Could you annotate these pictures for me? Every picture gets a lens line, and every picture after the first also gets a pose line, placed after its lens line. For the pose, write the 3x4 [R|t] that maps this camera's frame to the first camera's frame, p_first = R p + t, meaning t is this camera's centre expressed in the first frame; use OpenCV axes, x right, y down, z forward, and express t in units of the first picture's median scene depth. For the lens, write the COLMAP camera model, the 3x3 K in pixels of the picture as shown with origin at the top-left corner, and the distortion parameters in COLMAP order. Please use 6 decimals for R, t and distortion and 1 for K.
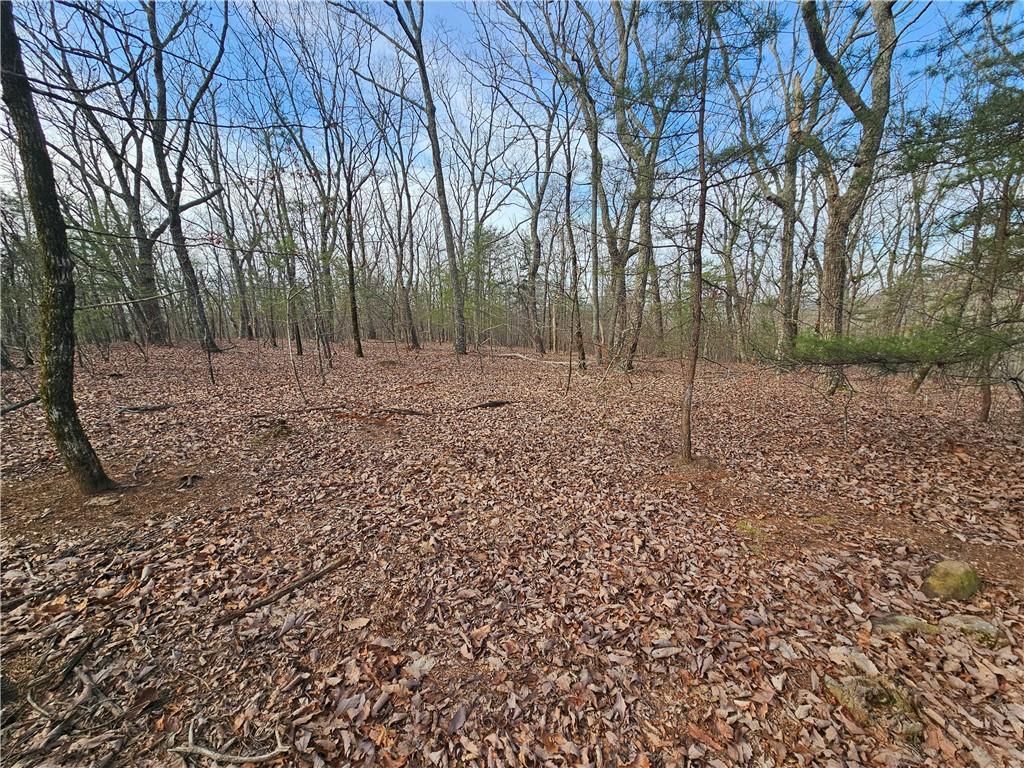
lens RADIAL K [[410.7, 0, 508.2], [0, 410.7, 381.5], [0, 0, 1]] dist [-0.000620, 0.000141]
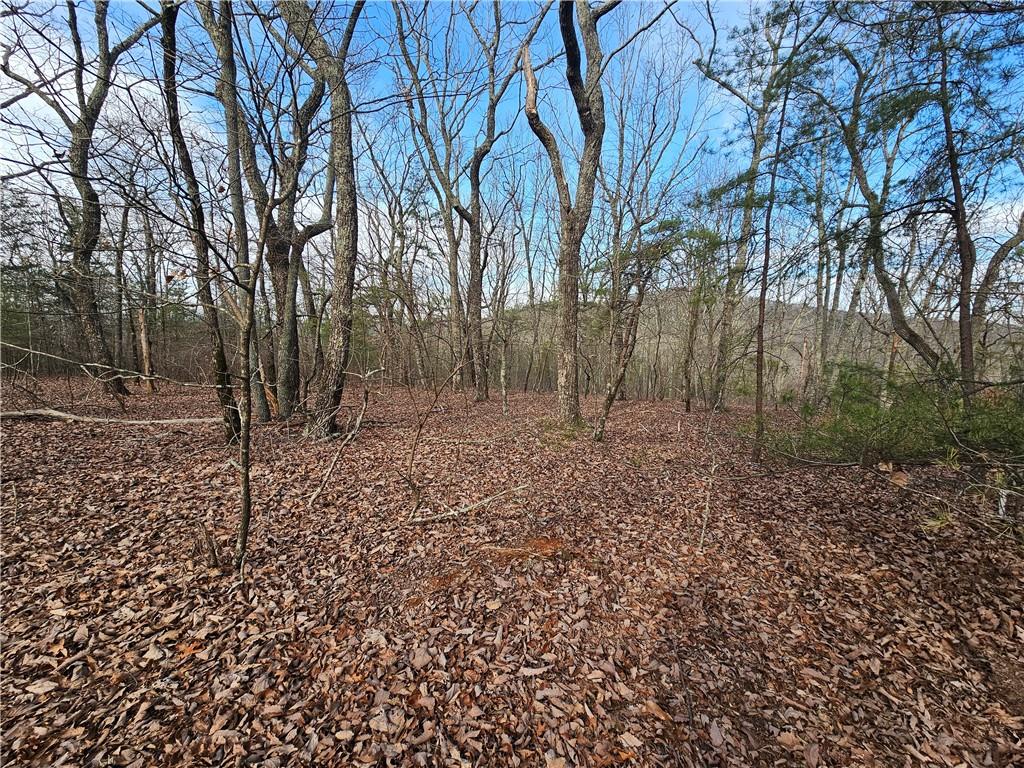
lens RADIAL K [[410.7, 0, 502.0], [0, 410.7, 392.4], [0, 0, 1]] dist [-0.000620, 0.000141]
pose [[0.670131, -0.061564, 0.739686, 0.016135], [0.075375, 0.997047, 0.014697, -0.036290], [-0.738406, 0.045905, 0.672792, 0.215817]]
